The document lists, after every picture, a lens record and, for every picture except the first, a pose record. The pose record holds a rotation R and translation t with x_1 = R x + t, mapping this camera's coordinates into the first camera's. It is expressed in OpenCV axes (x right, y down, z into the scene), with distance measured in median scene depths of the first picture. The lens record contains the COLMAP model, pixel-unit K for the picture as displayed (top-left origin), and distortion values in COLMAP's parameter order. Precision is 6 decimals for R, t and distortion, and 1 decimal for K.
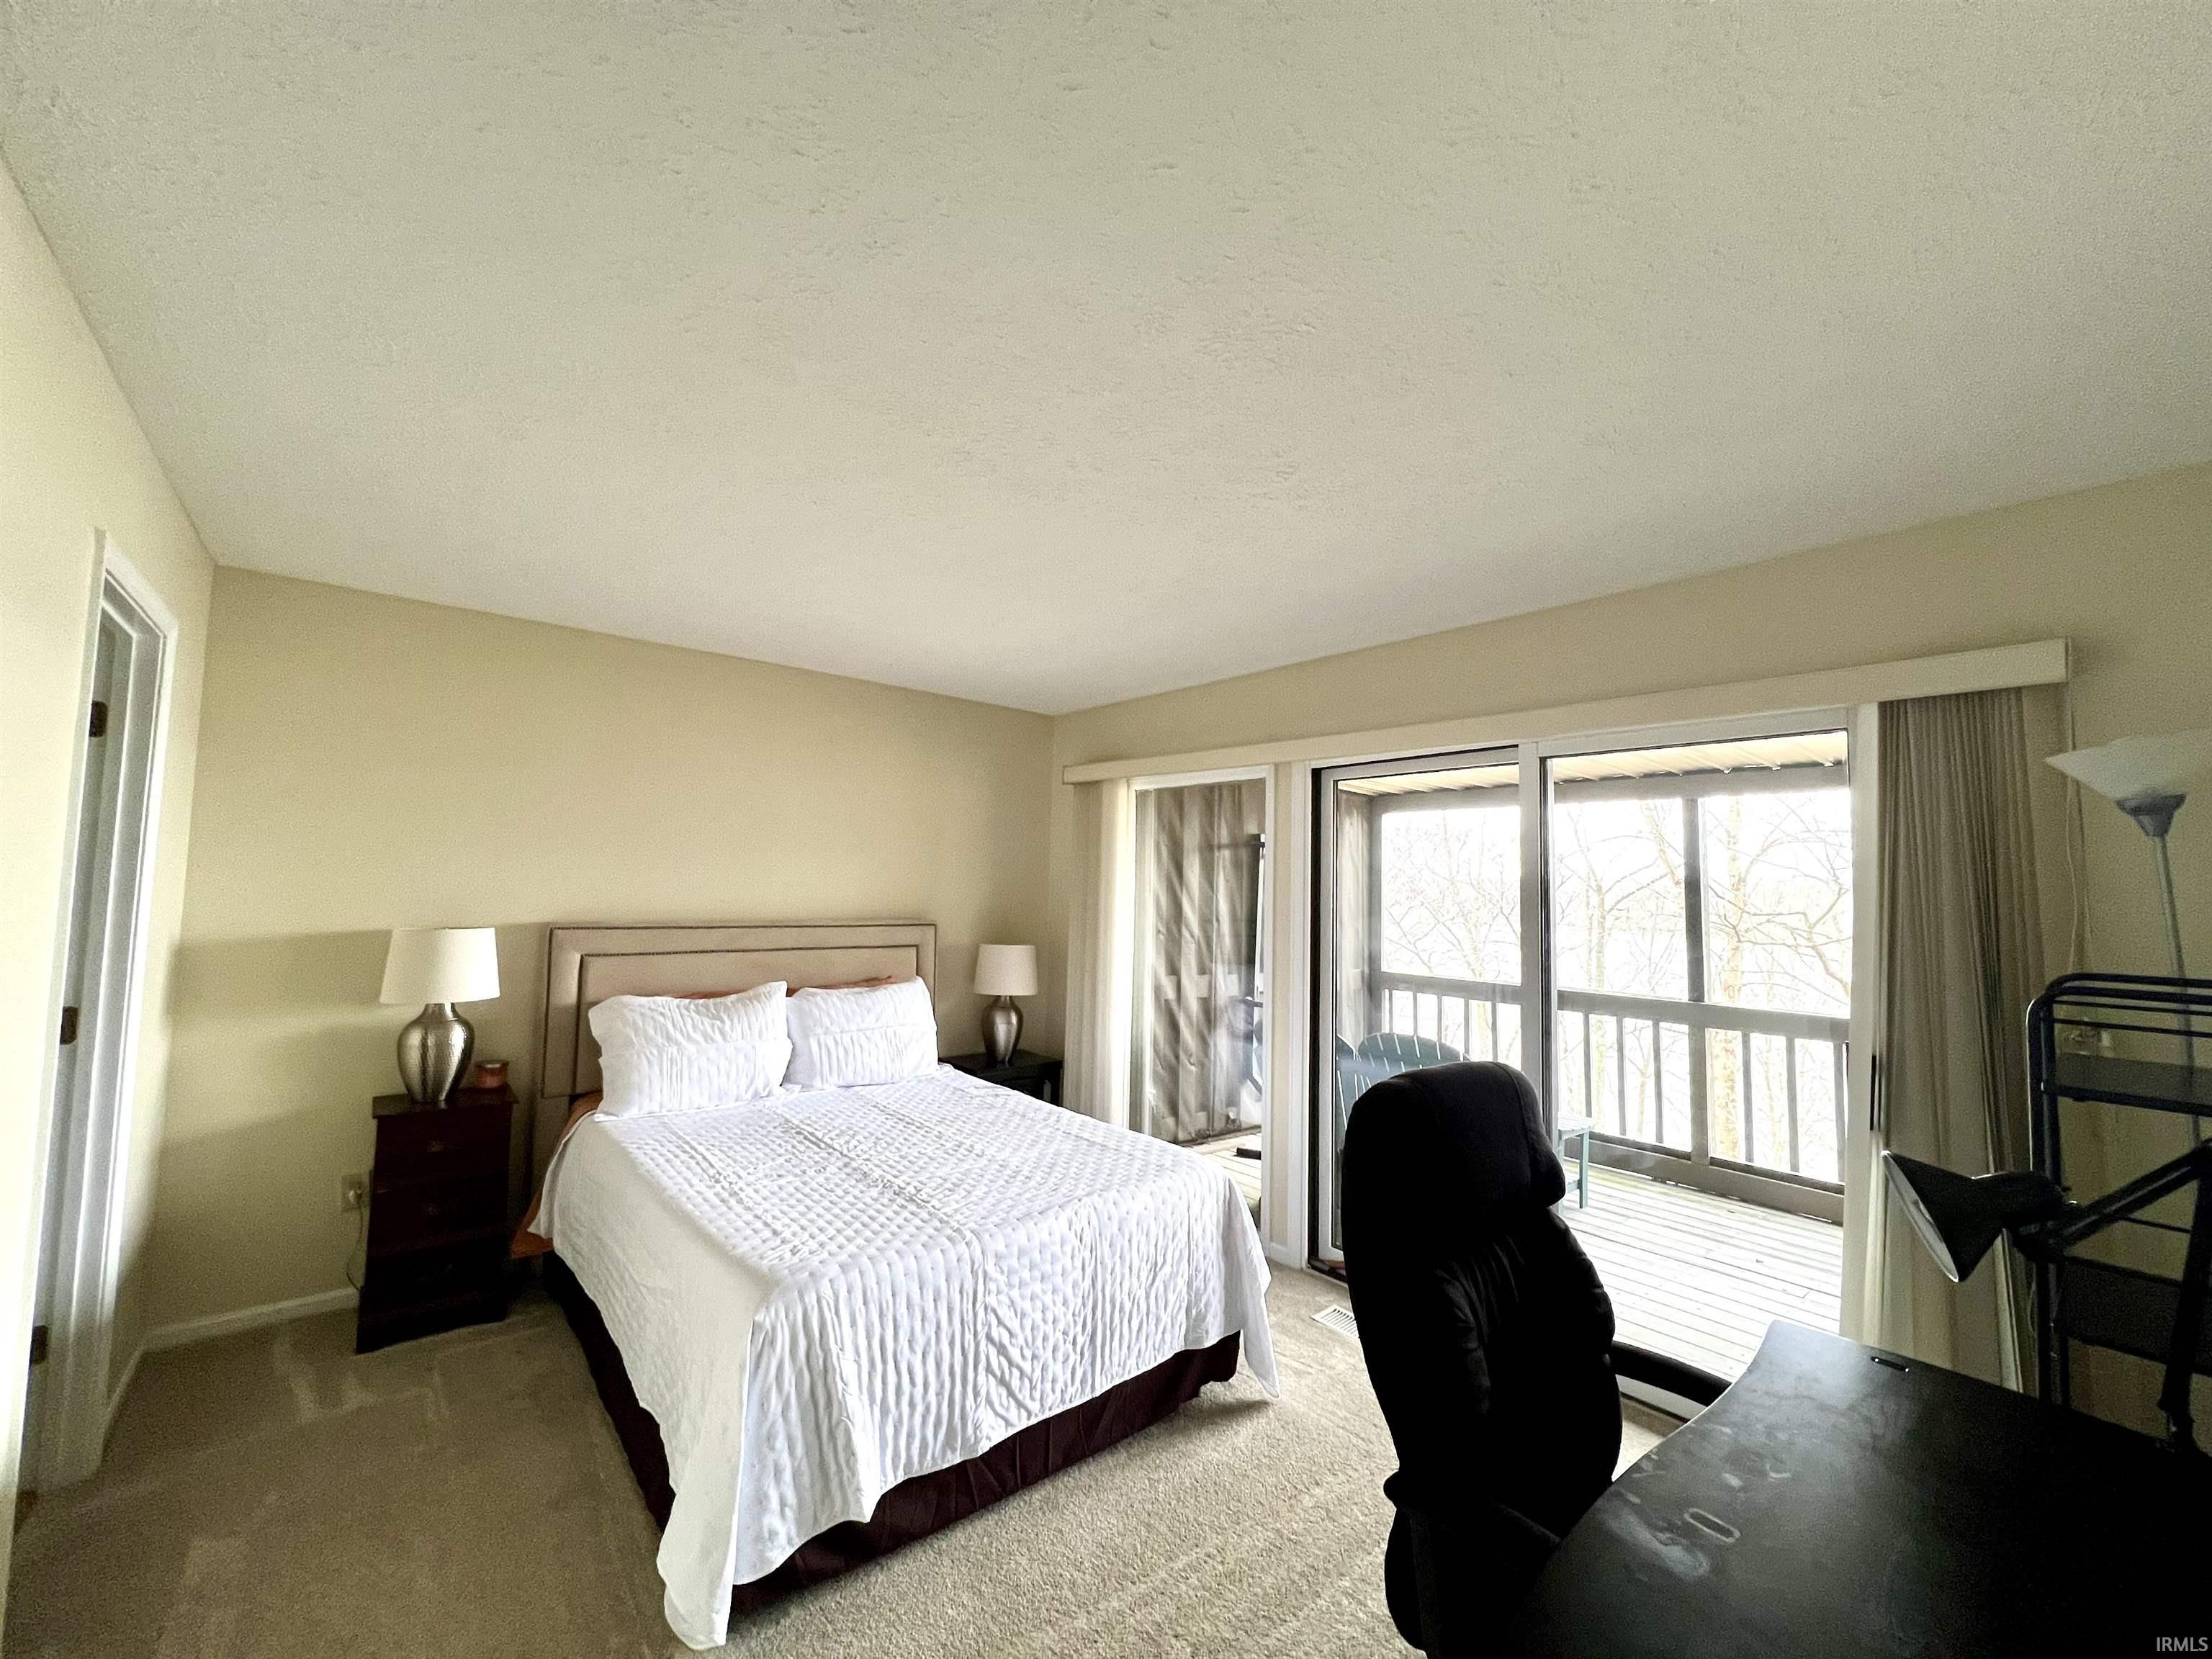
lens RADIAL K [[888.3, 0, 1098.4], [0, 888.3, 835.7], [0, 0, 1]] dist [-0.003724, 0.000242]
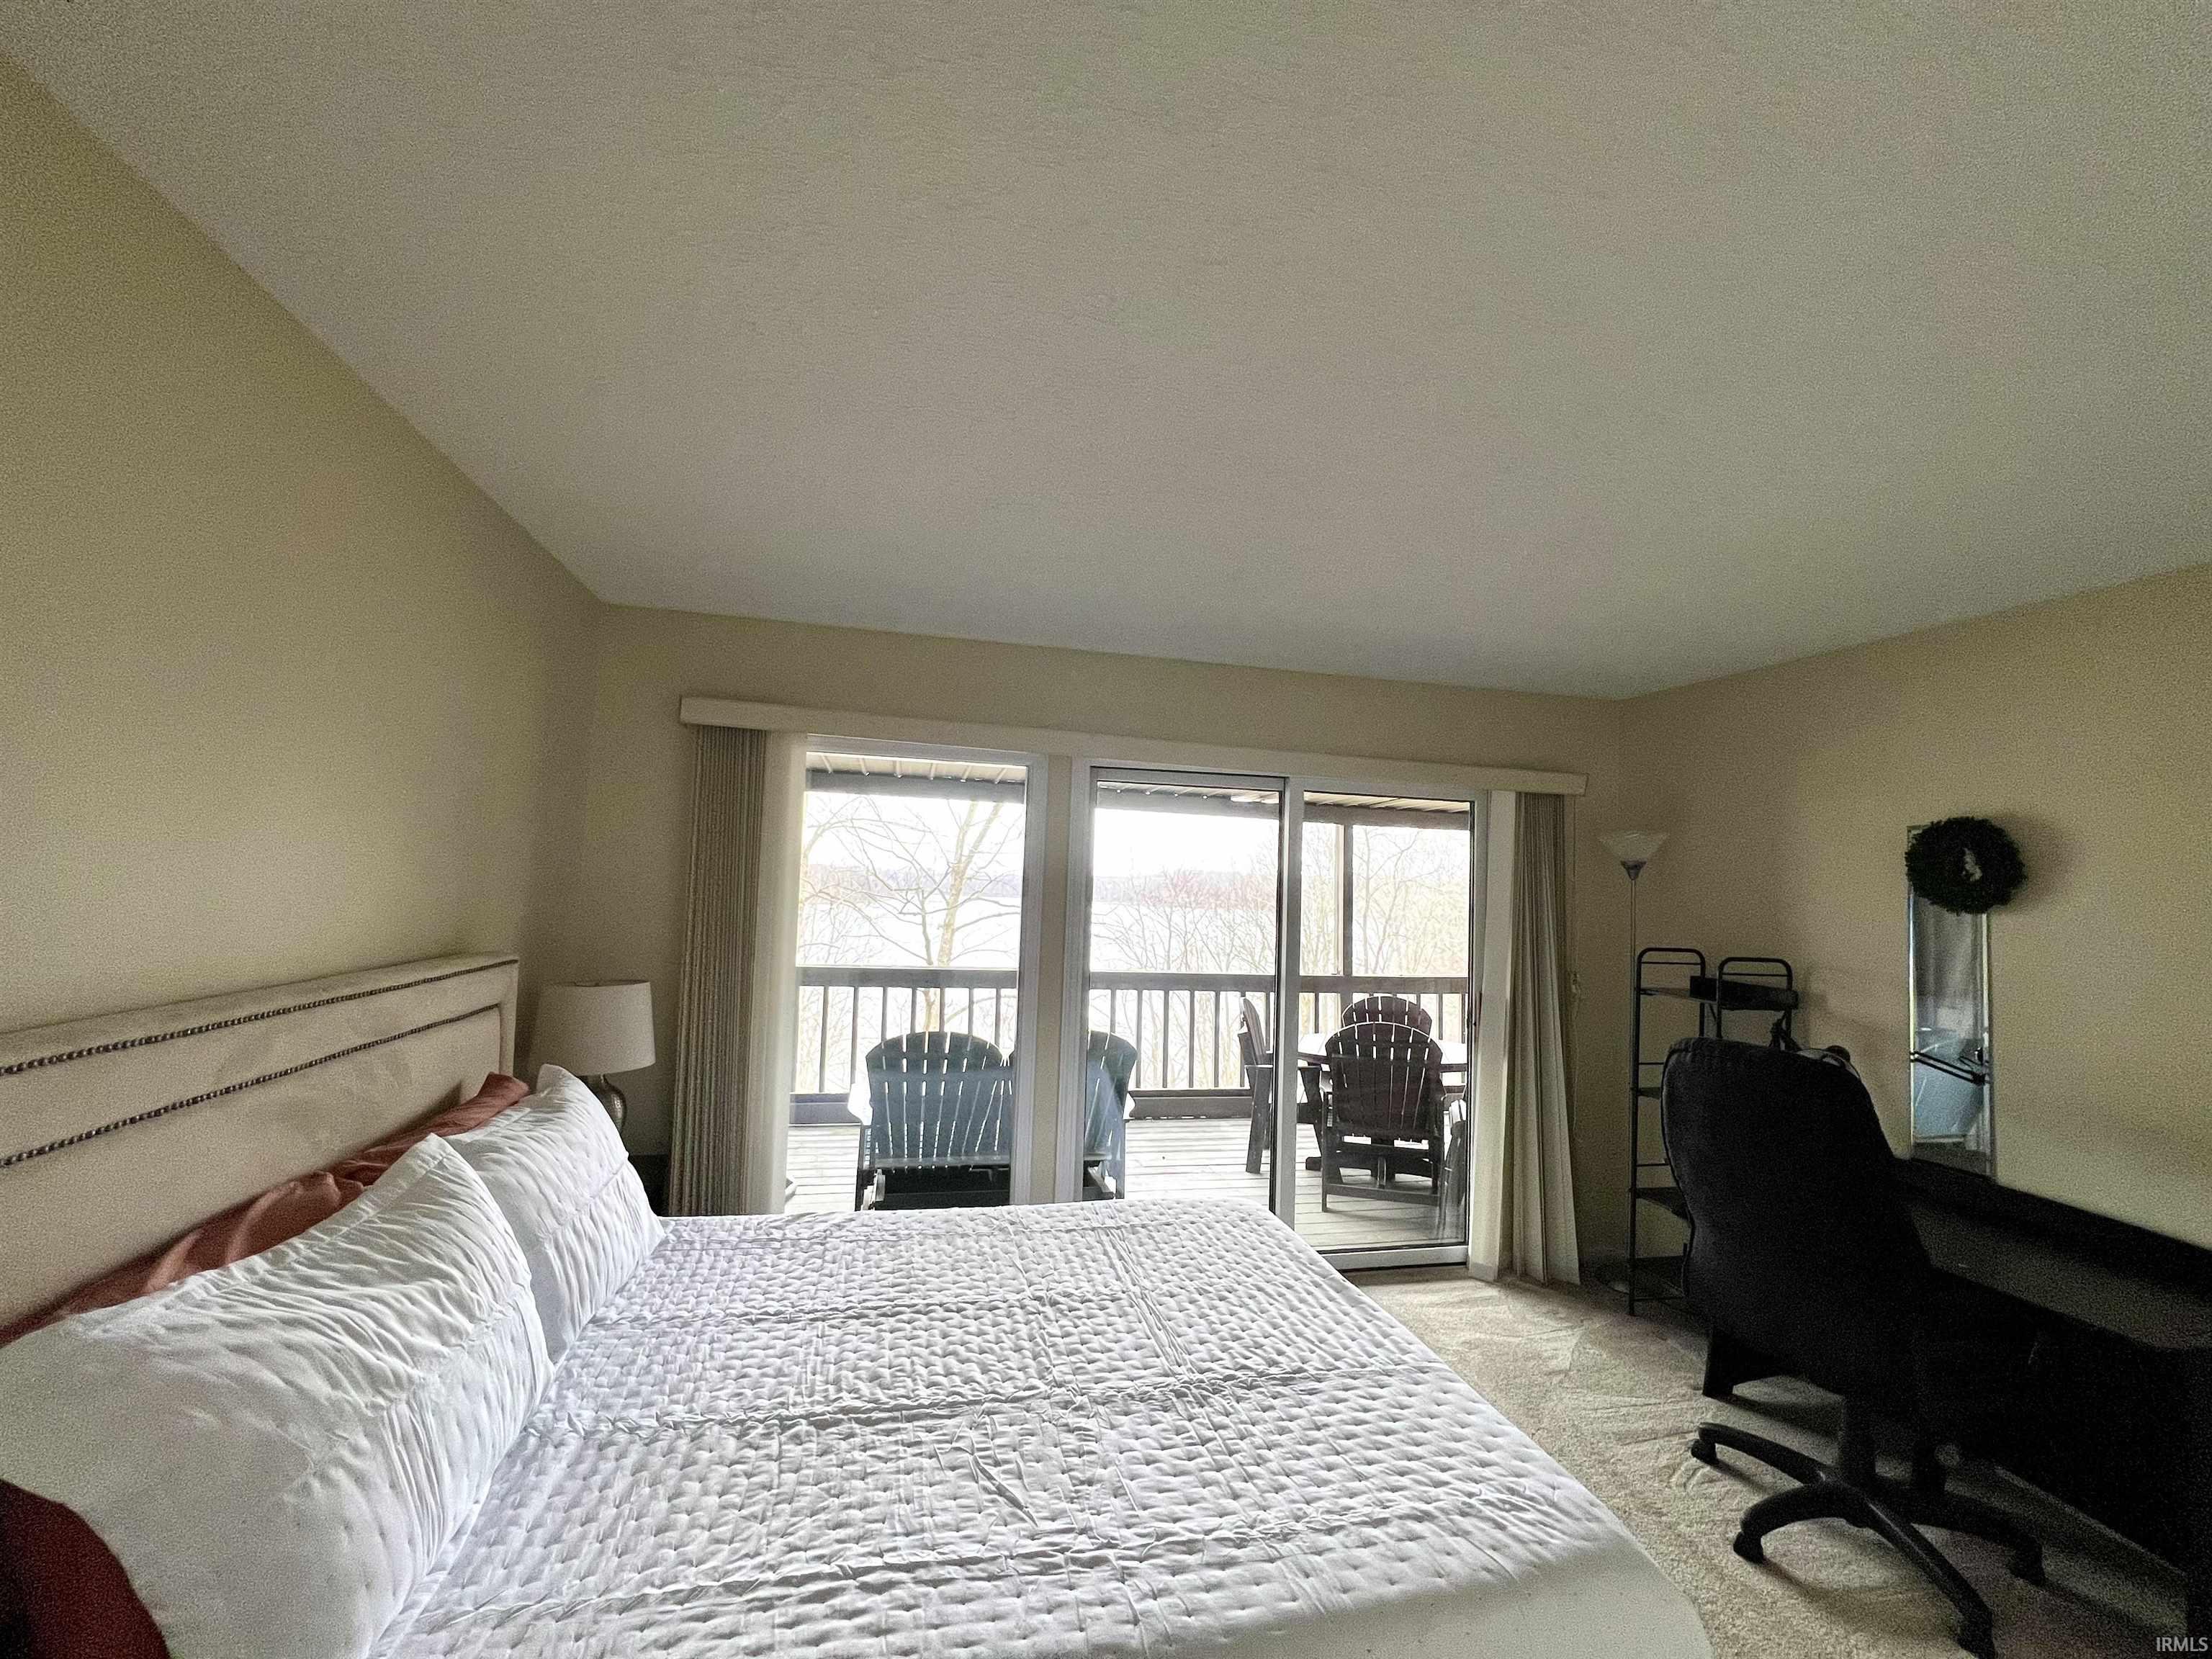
lens RADIAL K [[888.3, 0, 1092.1], [0, 888.3, 839.4], [0, 0, 1]] dist [-0.003724, 0.000242]
pose [[0.459670, 0.036978, 0.887320, -0.649671], [-0.077133, 0.997020, -0.001592, 0.004174], [-0.884734, -0.067710, 0.461152, 0.607151]]
